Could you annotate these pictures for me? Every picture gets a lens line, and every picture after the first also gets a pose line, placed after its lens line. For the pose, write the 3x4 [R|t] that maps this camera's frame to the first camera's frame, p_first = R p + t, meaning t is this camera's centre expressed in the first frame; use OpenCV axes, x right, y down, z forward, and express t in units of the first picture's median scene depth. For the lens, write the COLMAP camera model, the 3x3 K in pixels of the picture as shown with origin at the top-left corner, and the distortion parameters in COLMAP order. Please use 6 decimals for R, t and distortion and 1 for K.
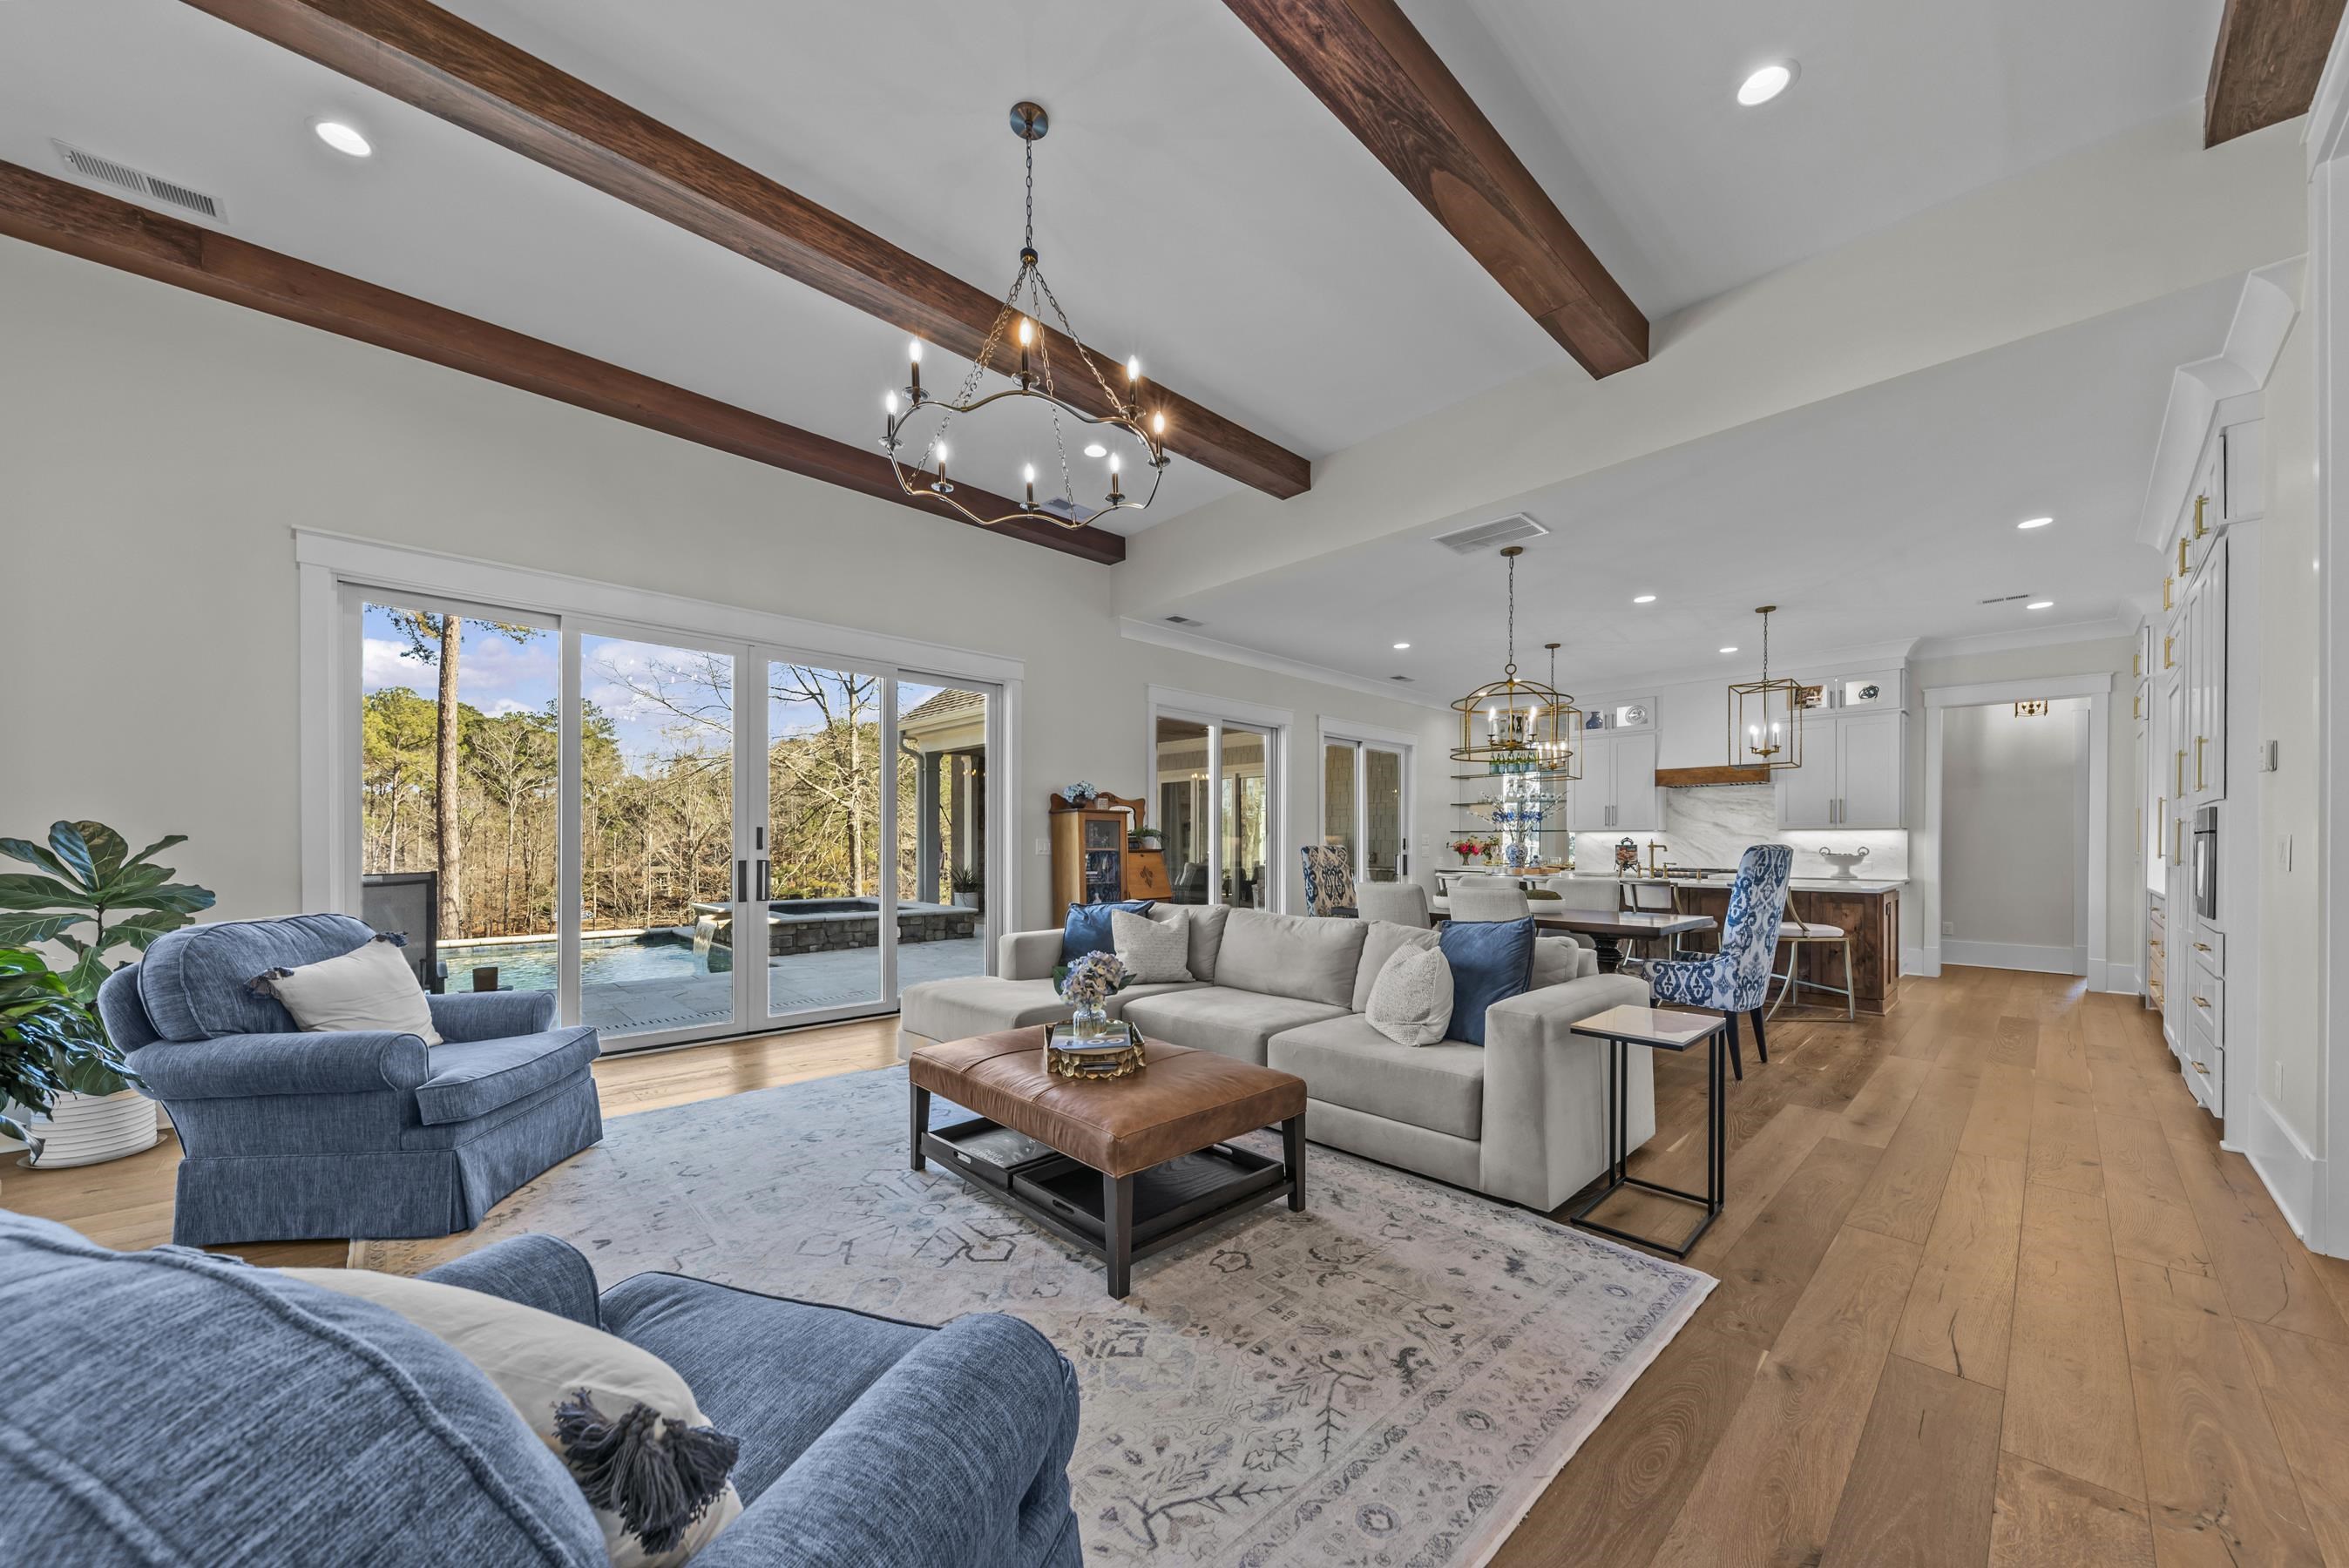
lens RADIAL K [[833.7, 0, 1166.4], [0, 833.7, 851.4], [0, 0, 1]] dist [0.001391, -0.000940]
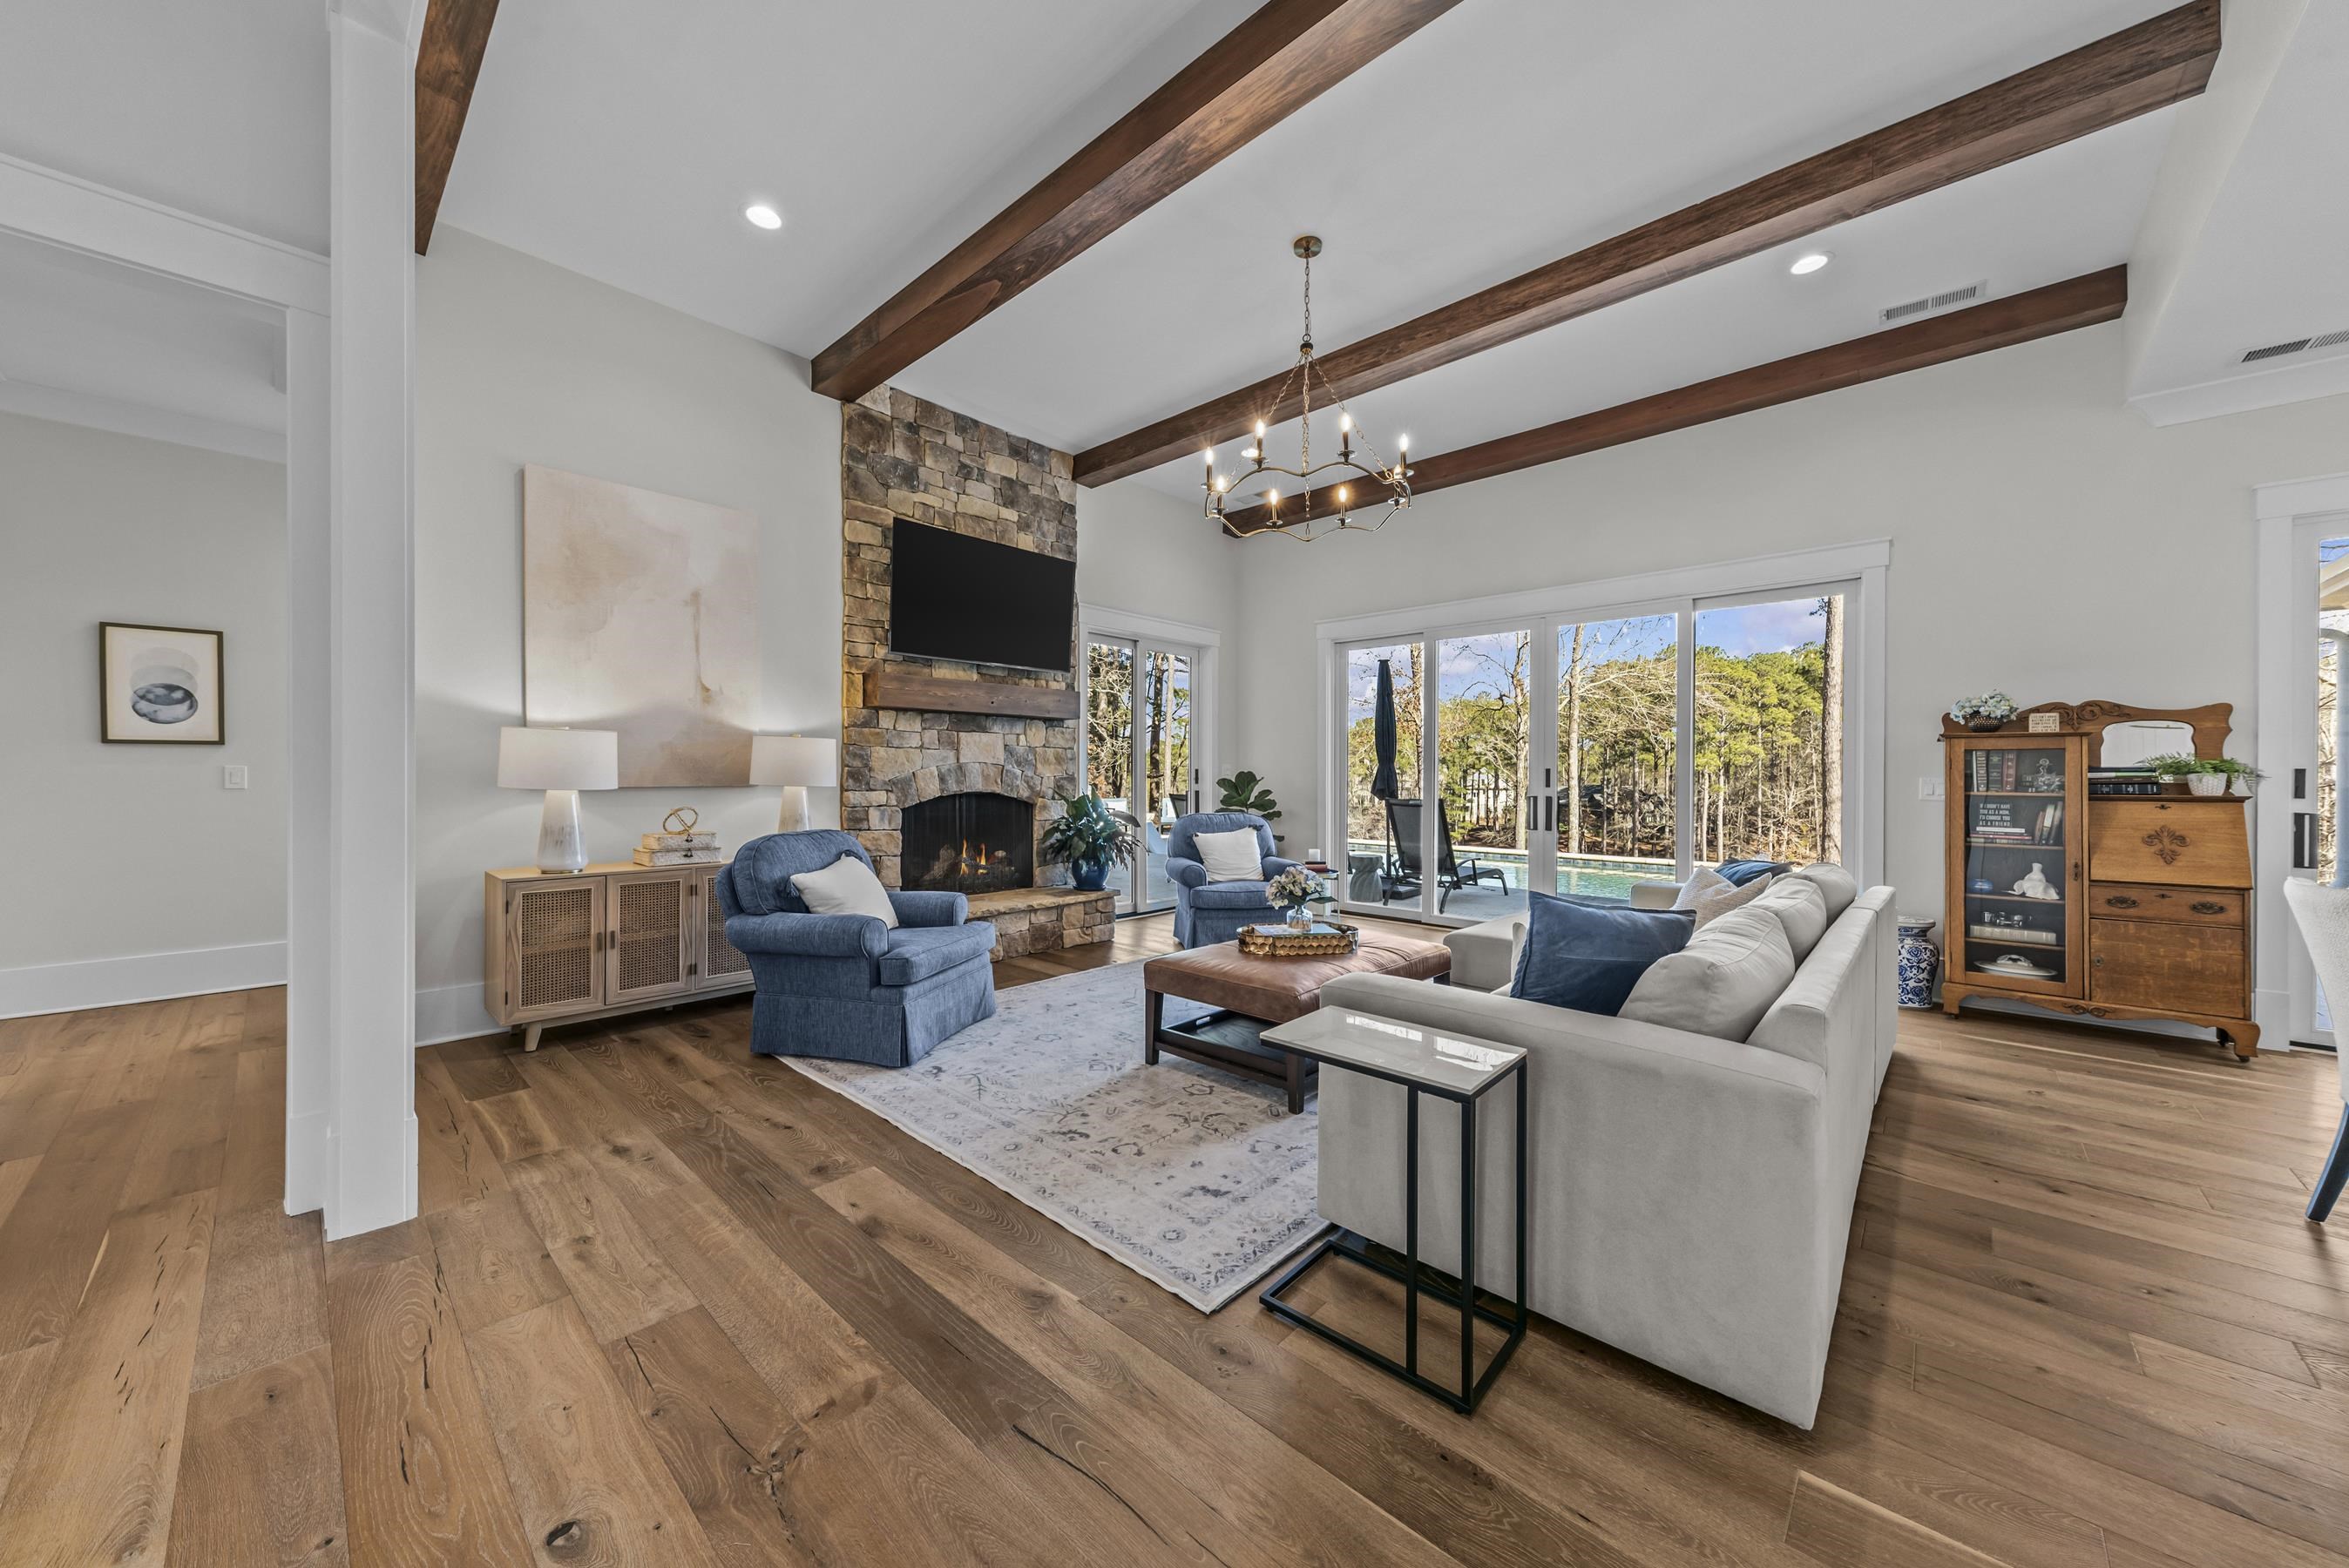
lens RADIAL K [[833.7, 0, 1182.0], [0, 833.7, 787.7], [0, 0, 1]] dist [0.001391, -0.000940]
pose [[0.055002, 0.007352, -0.998459, 1.398294], [-0.014578, 0.999872, 0.006559, -0.005329], [0.998380, 0.014194, 0.055102, 0.877394]]
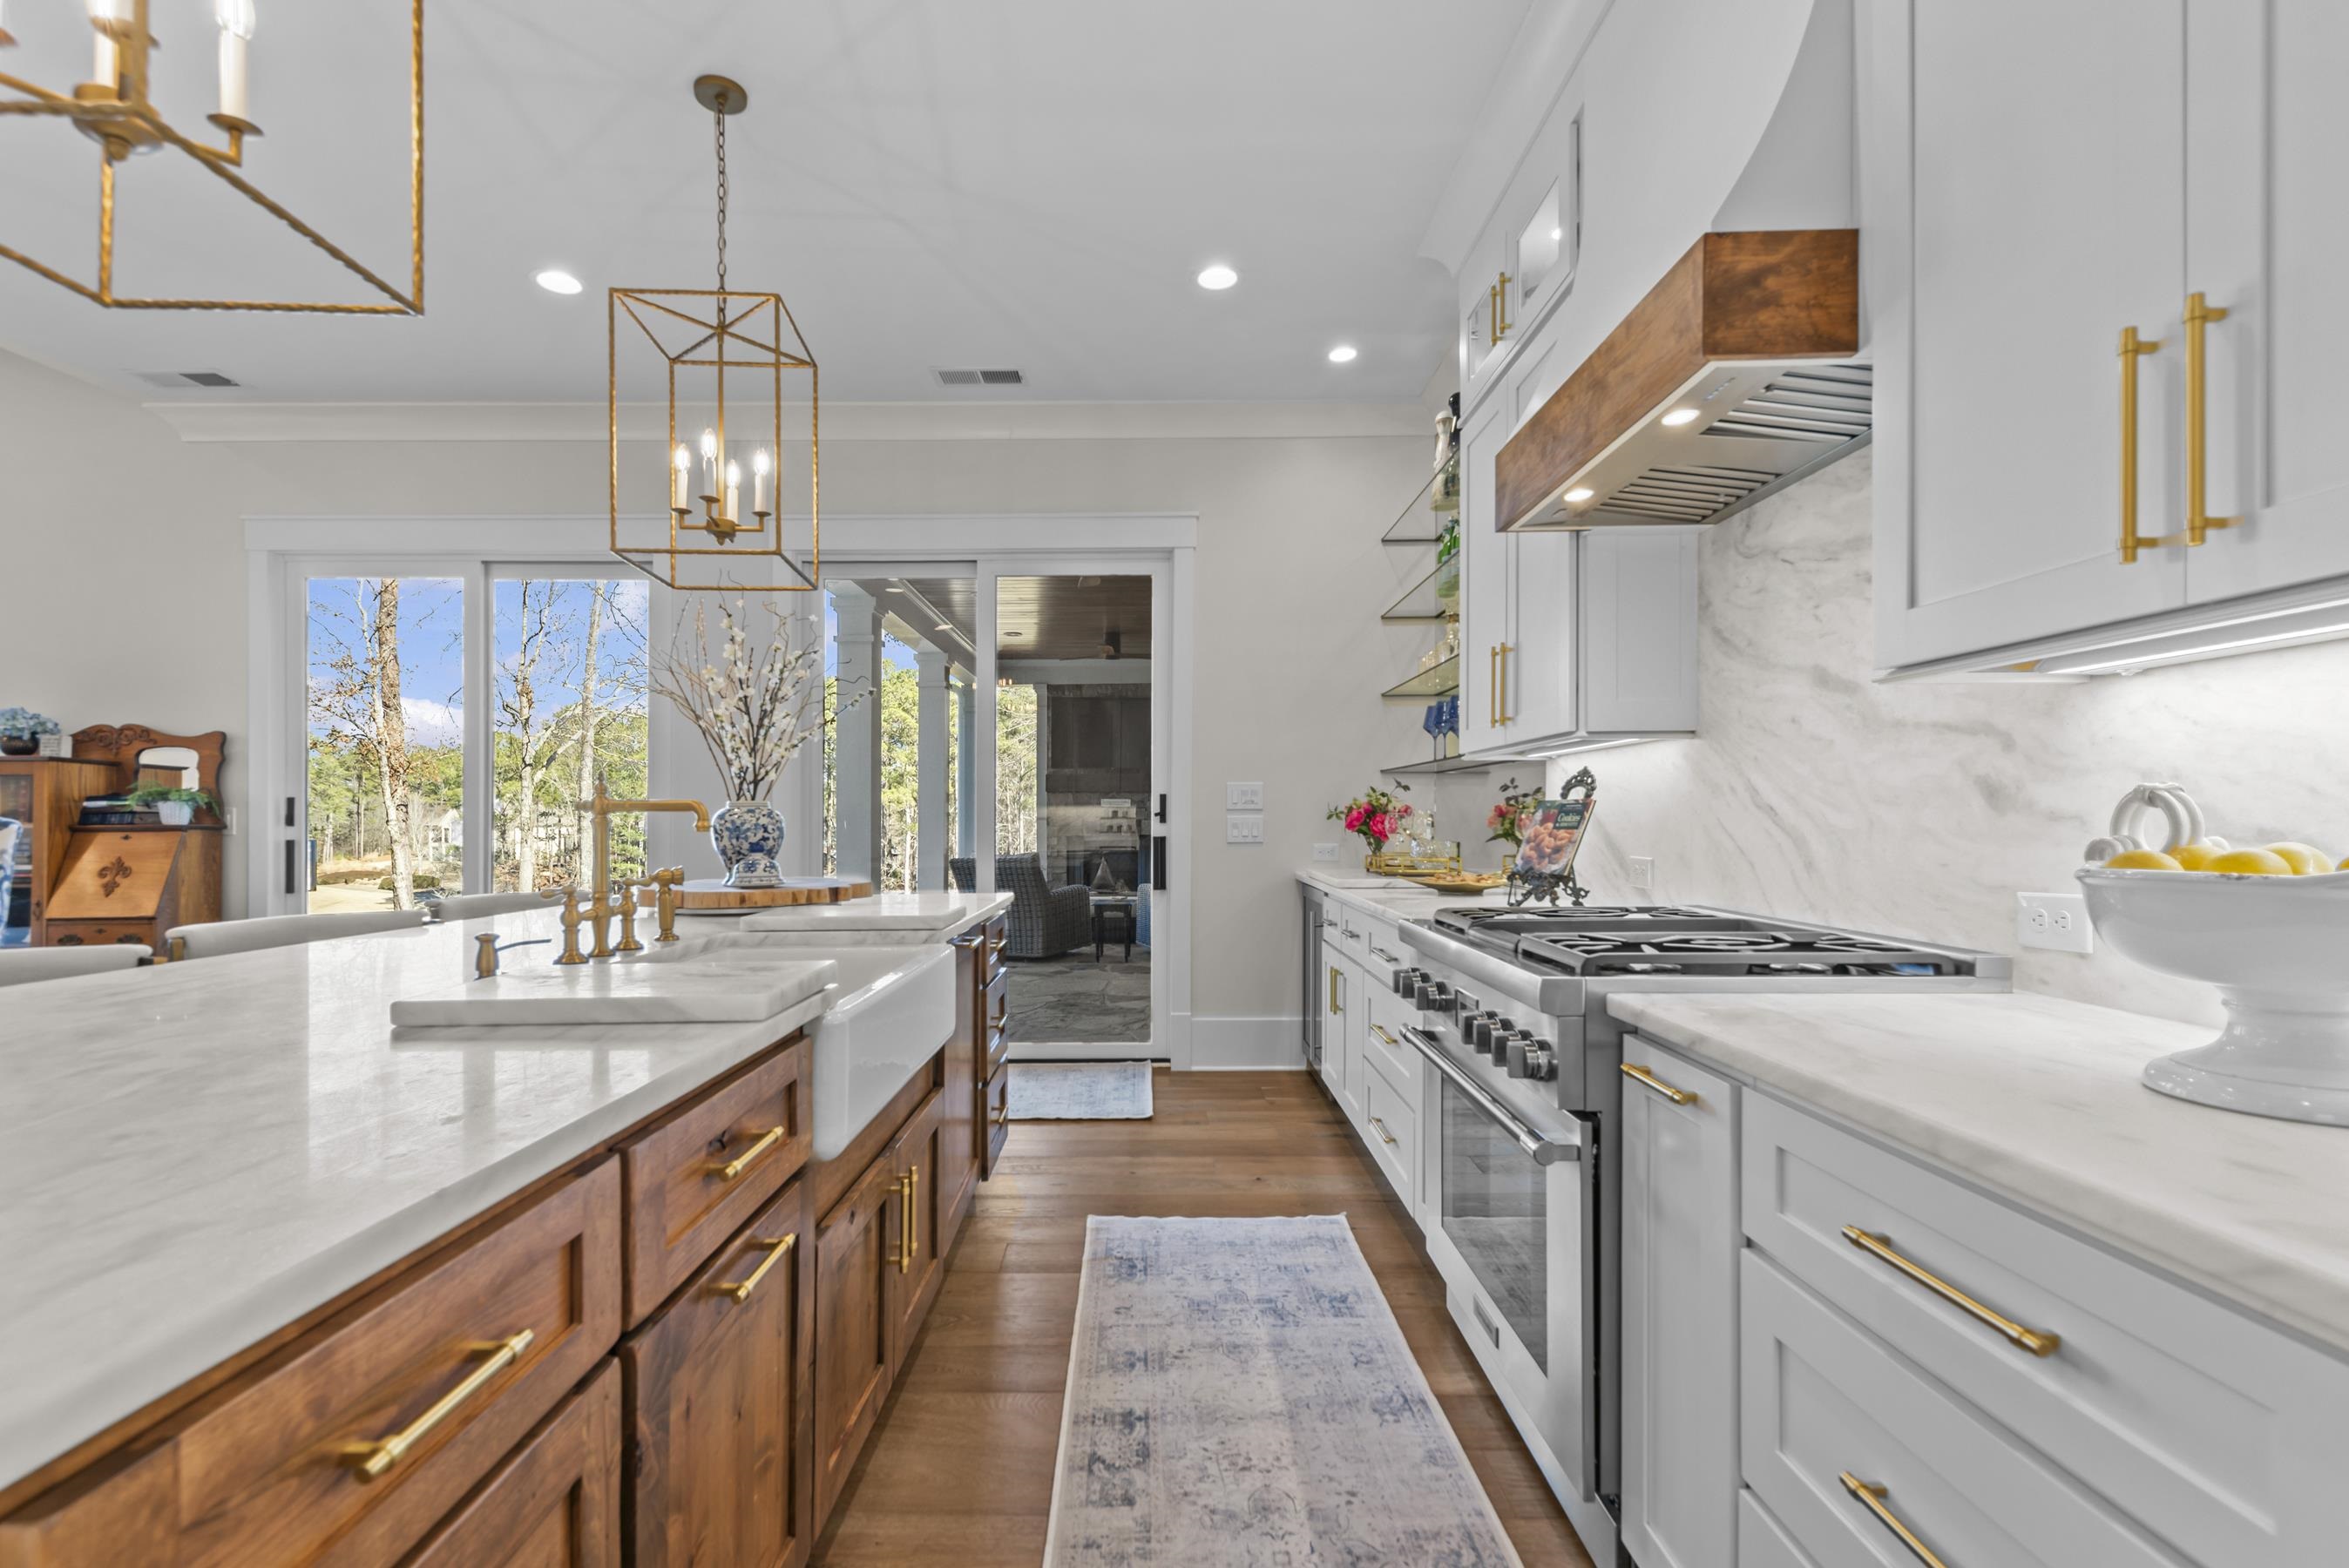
lens RADIAL K [[1087.3, 0, 1148.1], [0, 1087.3, 822.0], [0, 0, 1]] dist [0.003814, 0.000451]
pose [[0.728140, -0.004701, -0.685412, 2.590461], [0.001475, 0.999985, -0.005292, -0.001102], [0.685427, 0.002842, 0.728136, 2.639630]]
